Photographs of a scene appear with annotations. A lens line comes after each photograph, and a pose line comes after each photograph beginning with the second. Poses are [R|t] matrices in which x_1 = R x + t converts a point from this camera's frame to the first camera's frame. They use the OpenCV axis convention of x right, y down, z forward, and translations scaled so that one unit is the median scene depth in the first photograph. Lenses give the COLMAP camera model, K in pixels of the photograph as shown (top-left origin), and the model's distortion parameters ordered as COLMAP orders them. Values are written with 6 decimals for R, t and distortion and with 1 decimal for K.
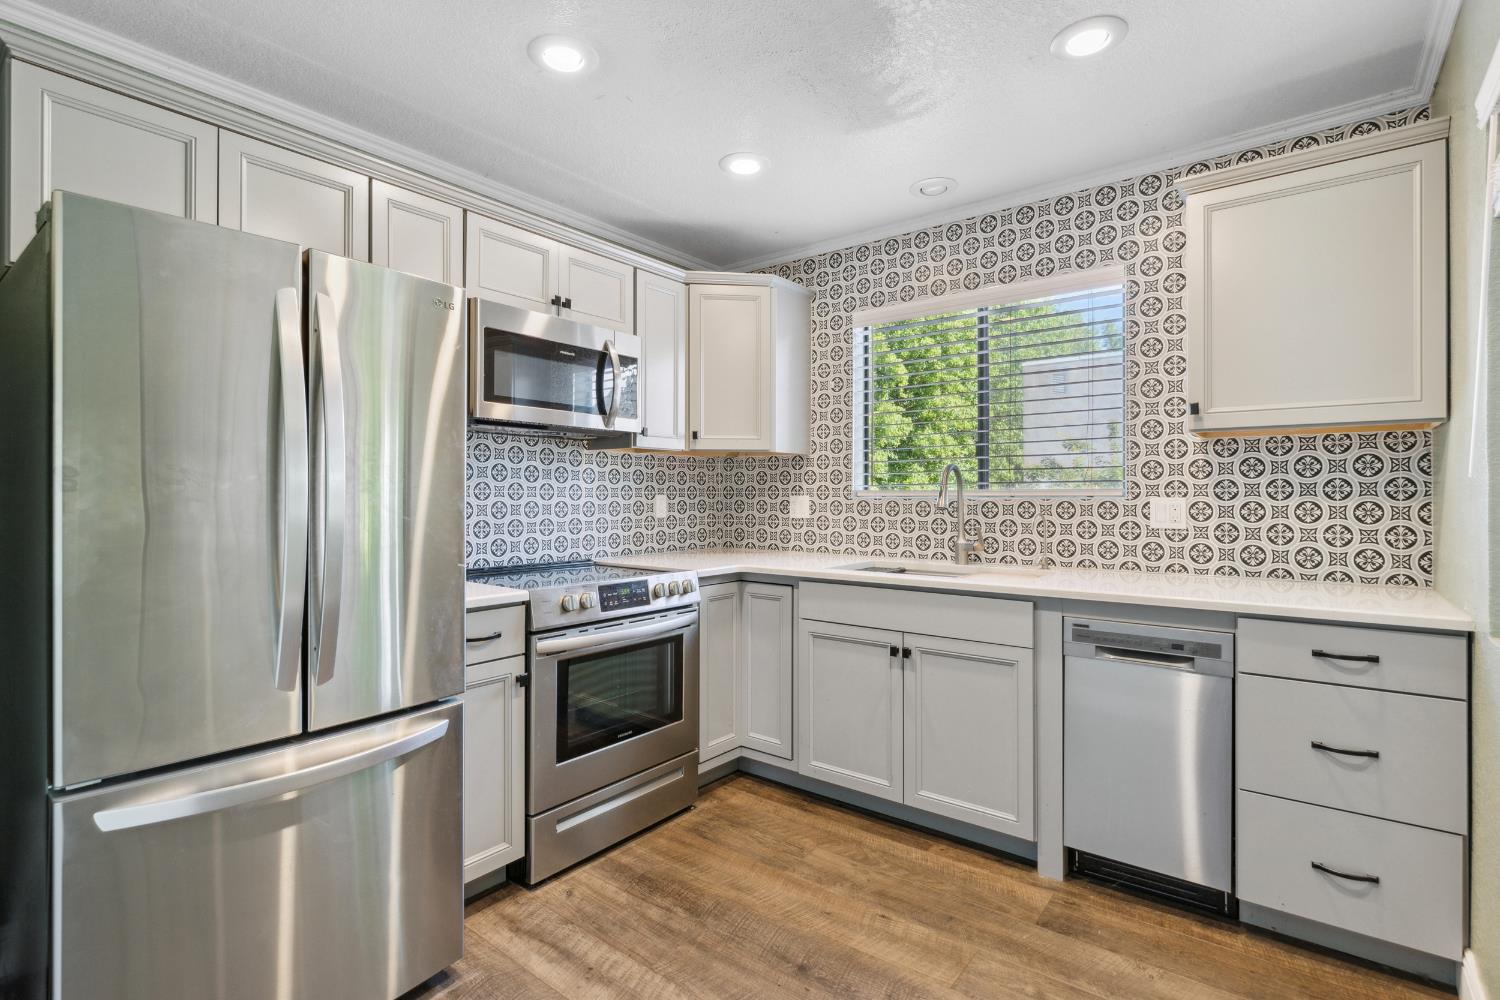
lens RADIAL K [[712.0, 0, 750.0], [0, 712.0, 500.0], [0, 0, 1]] dist [-0.000667, -0.000449]
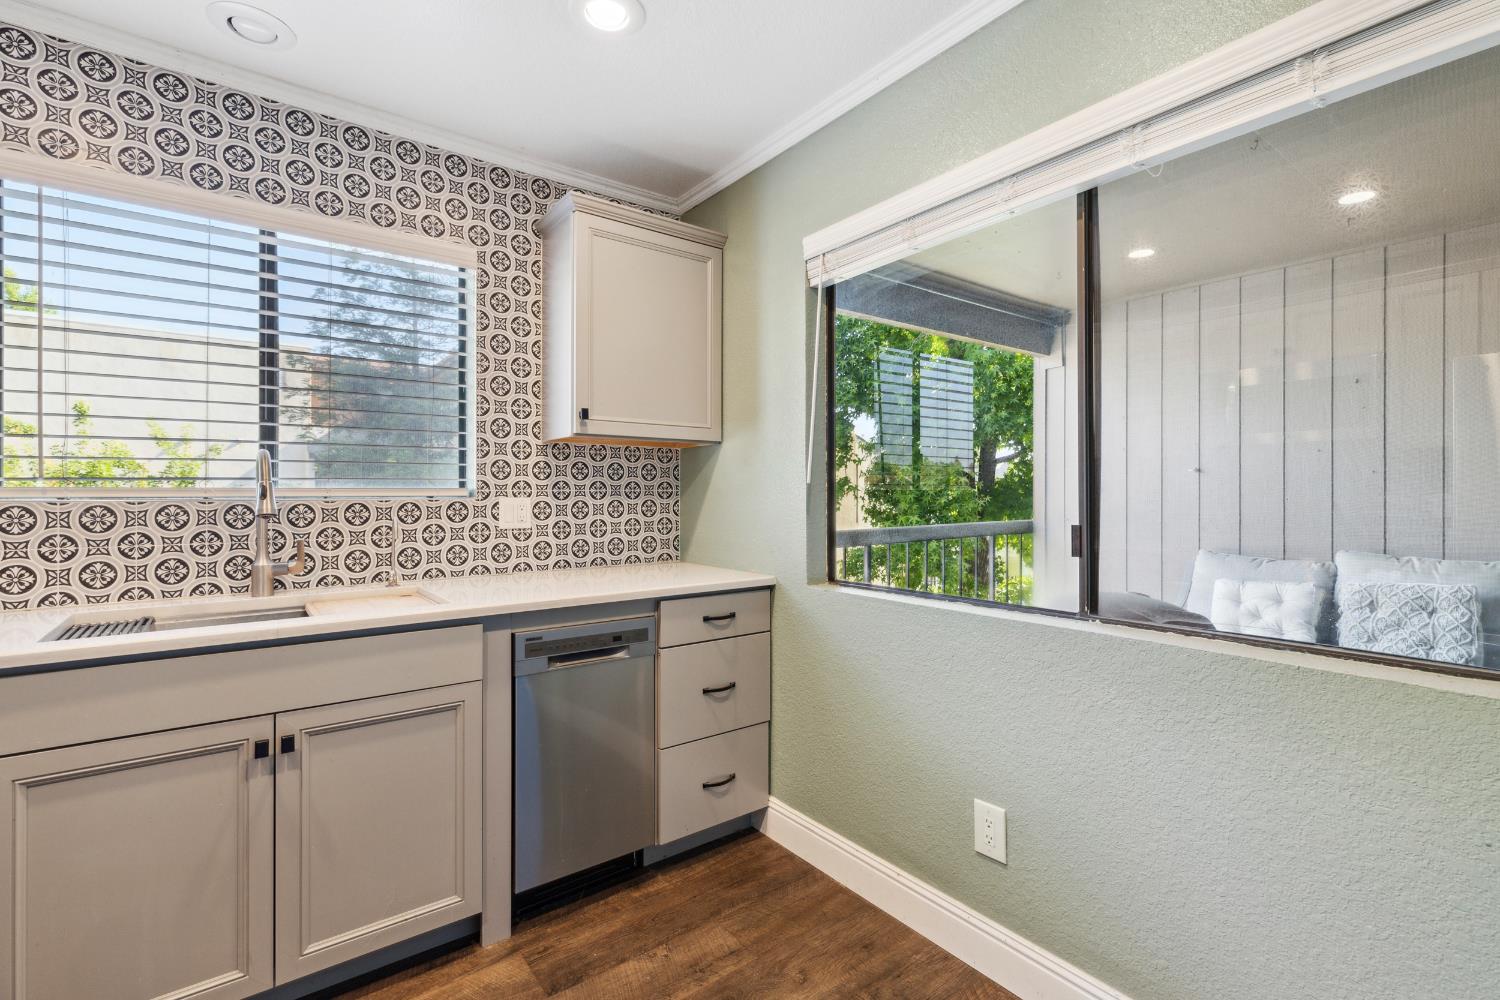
lens RADIAL K [[680.9, 0, 754.8], [0, 680.9, 496.6], [0, 0, 1]] dist [0.003014, 0.001012]
pose [[0.250488, -0.003049, 0.968115, -0.263720], [0.008213, 0.999966, 0.001025, -0.003090], [-0.968085, 0.007695, 0.250505, 0.441548]]
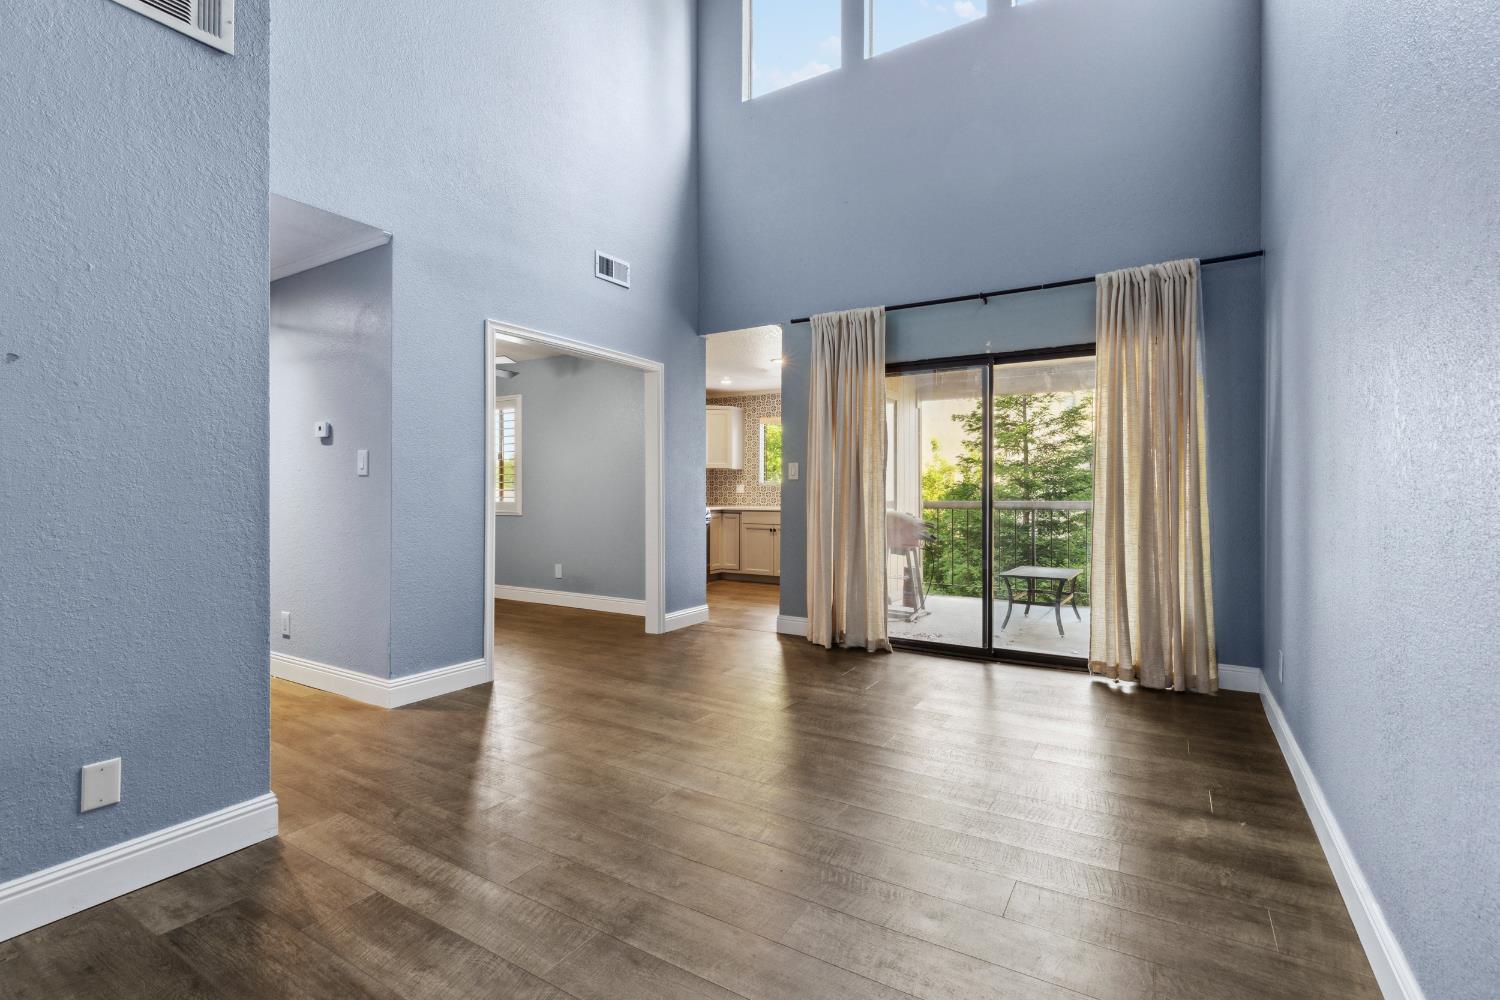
lens RADIAL K [[680.9, 0, 754.8], [0, 680.9, 496.6], [0, 0, 1]] dist [0.003014, 0.001012]
pose [[0.992532, 0.001915, 0.121970, -0.265611], [-0.001821, 0.999998, -0.000886, 0.058017], [-0.121972, 0.000657, 0.992533, -2.185156]]
